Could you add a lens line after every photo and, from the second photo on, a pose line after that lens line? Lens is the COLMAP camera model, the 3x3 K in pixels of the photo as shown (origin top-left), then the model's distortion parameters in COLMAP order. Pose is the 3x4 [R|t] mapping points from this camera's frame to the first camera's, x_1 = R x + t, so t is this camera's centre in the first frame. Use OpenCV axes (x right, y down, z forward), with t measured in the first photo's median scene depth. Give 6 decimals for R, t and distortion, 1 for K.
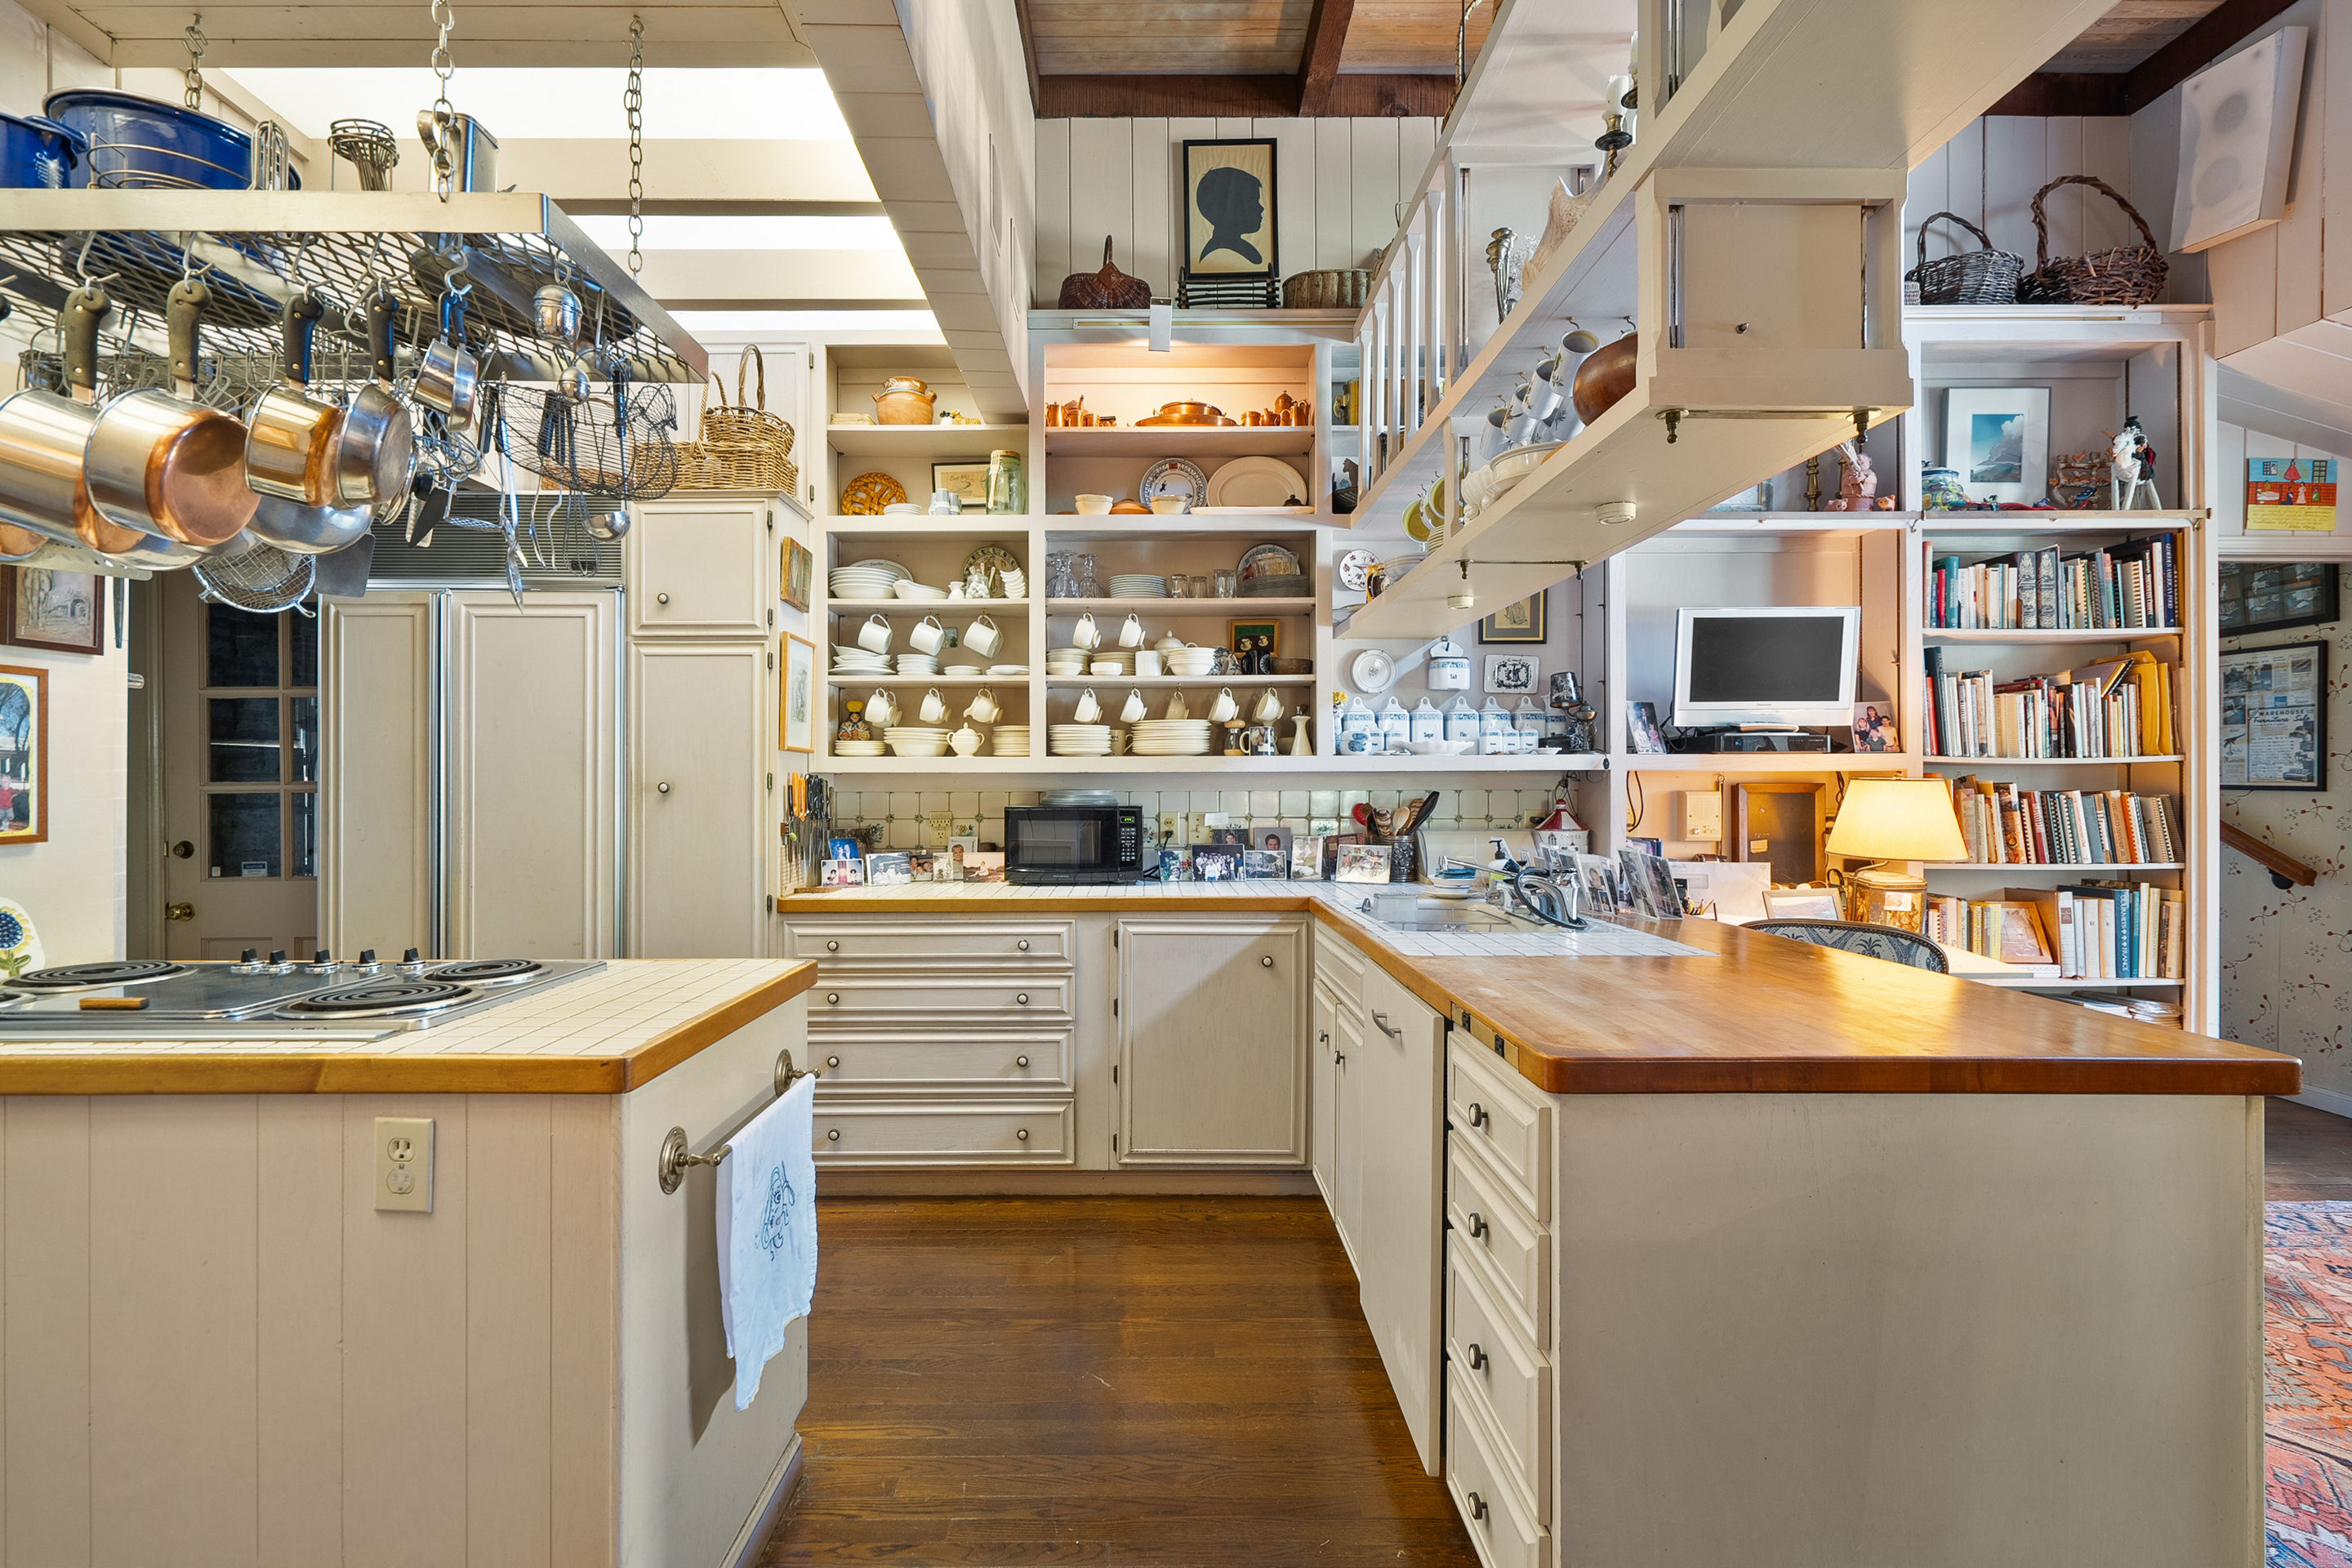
lens RADIAL K [[1098.1, 0, 1168.0], [0, 1098.1, 785.2], [0, 0, 1]] dist [-0.005056, 0.003497]
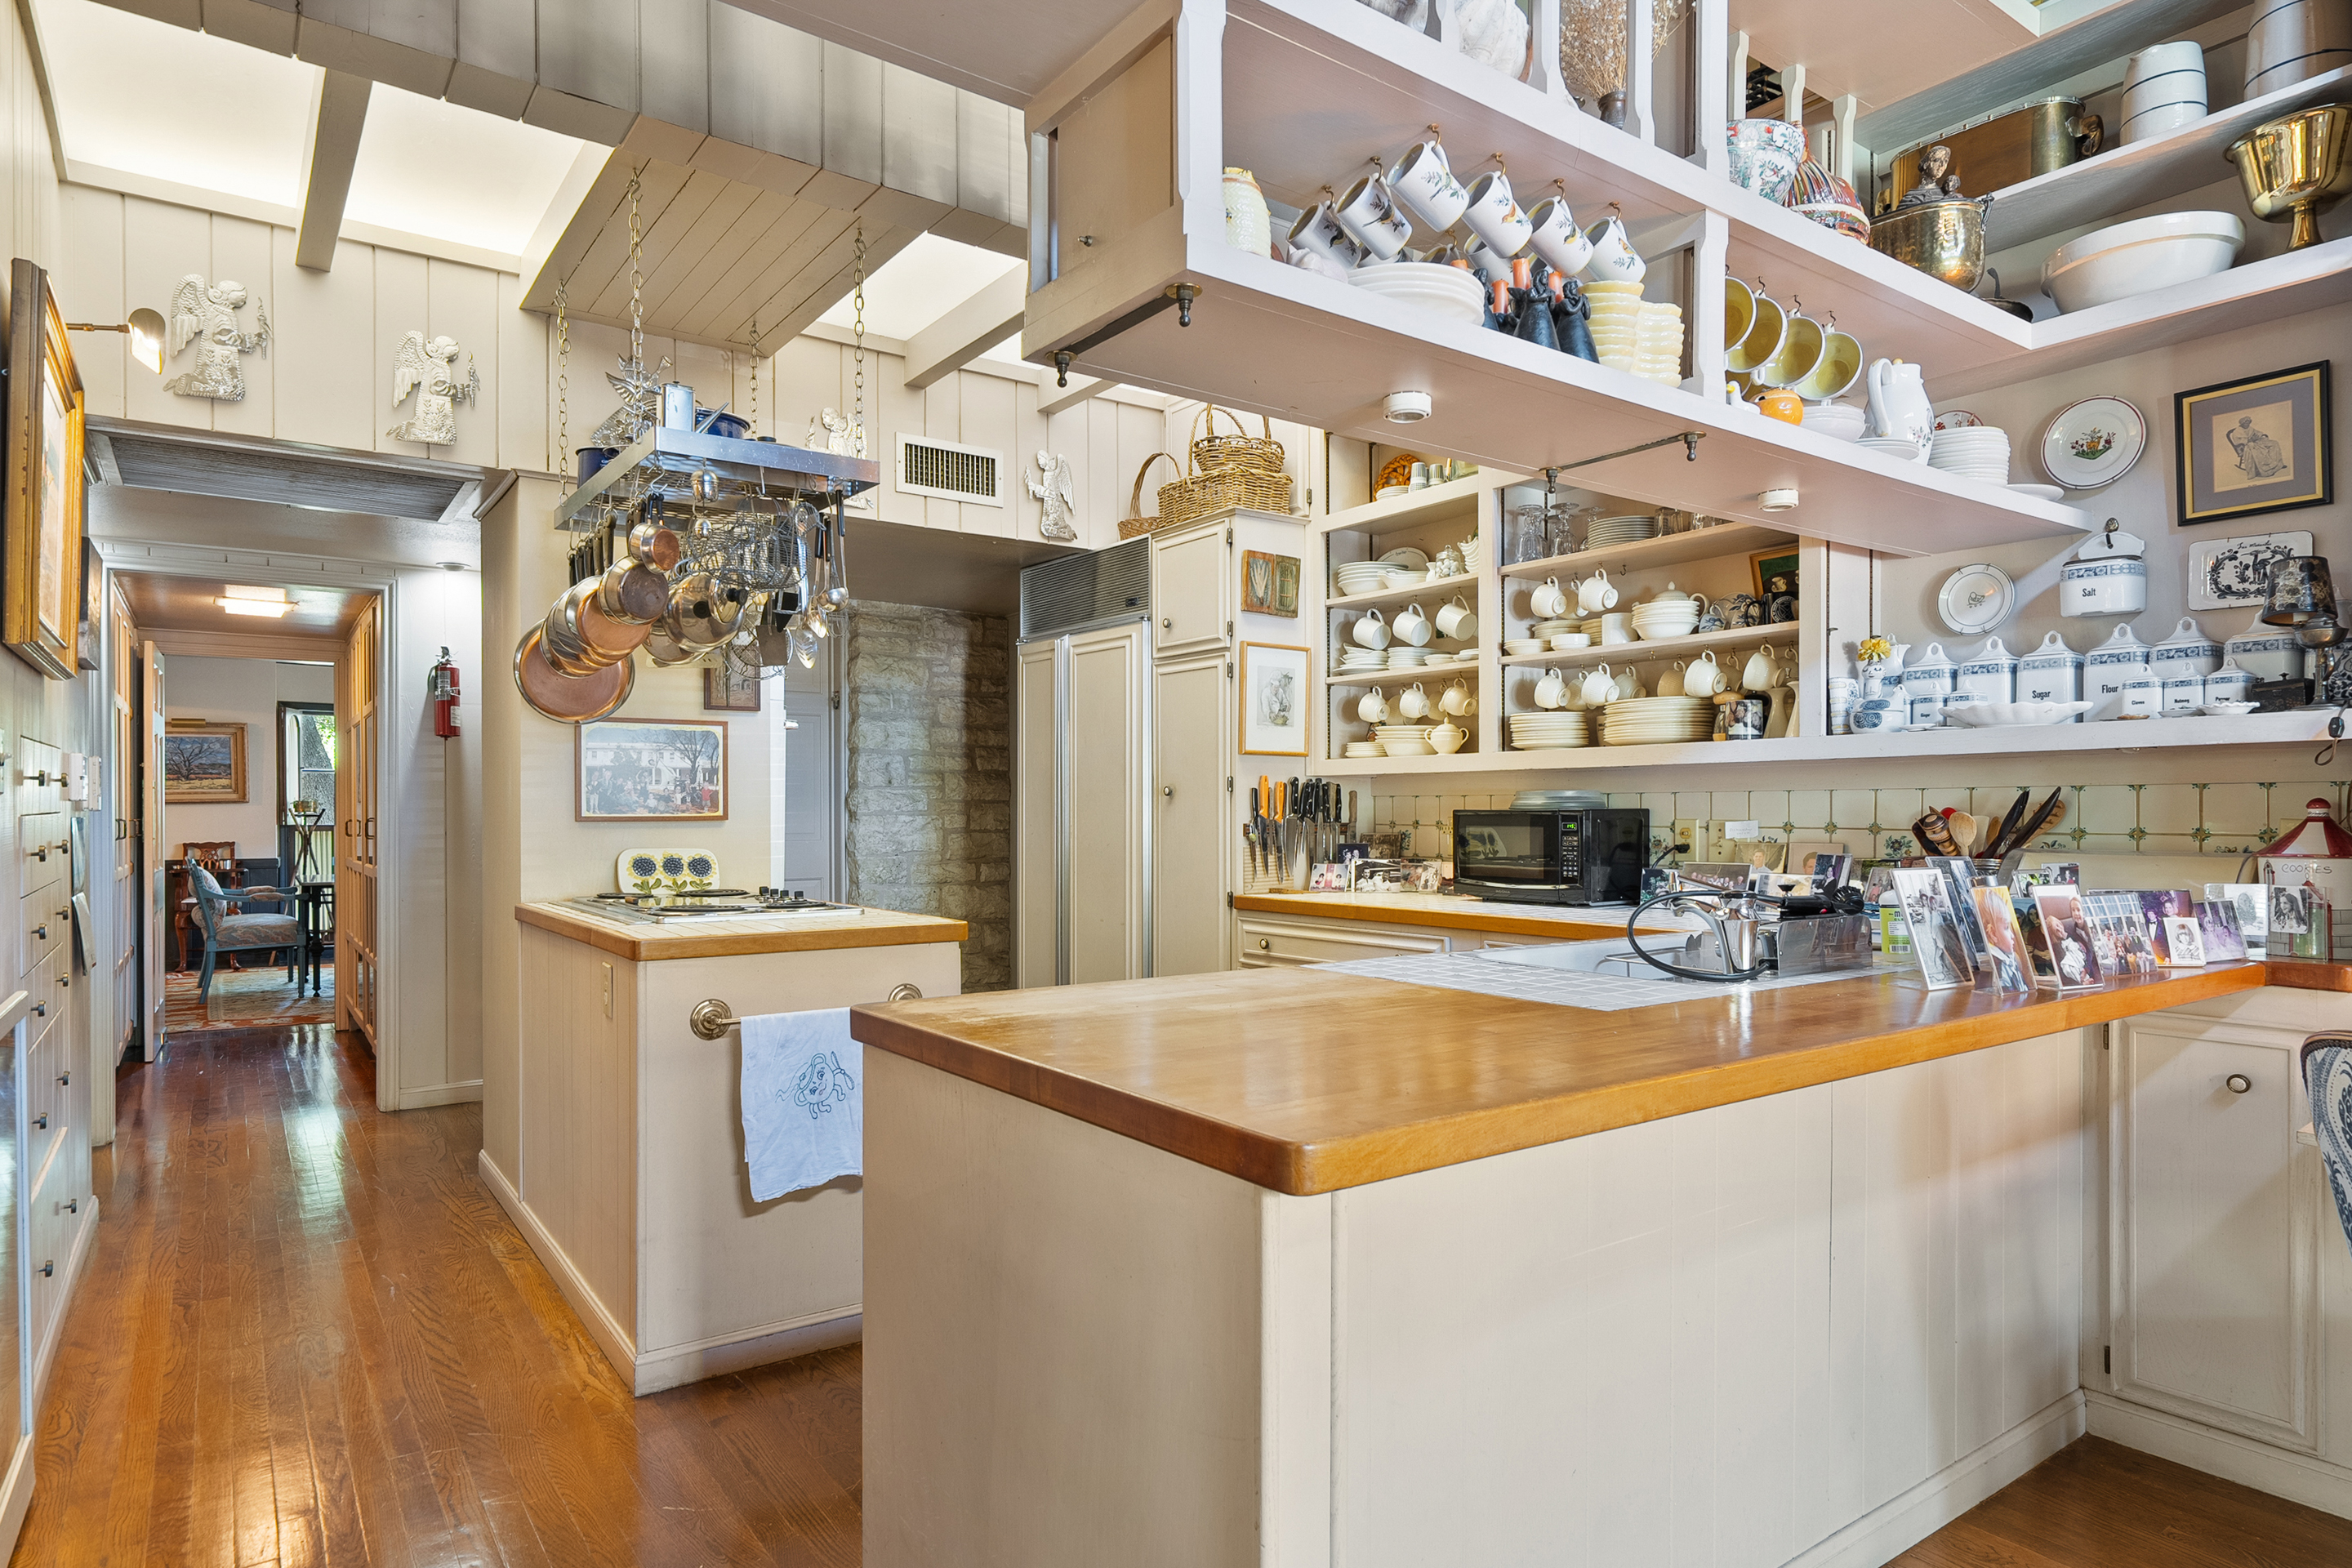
lens RADIAL K [[1373.3, 0, 1174.3], [0, 1373.3, 807.9], [0, 0, 1]] dist [0.013361, 0.002107]
pose [[0.566995, -0.000622, -0.823721, 0.621168], [0.001051, 0.999999, -0.000032, 0.017387], [0.823721, -0.000848, 0.566995, 0.181639]]
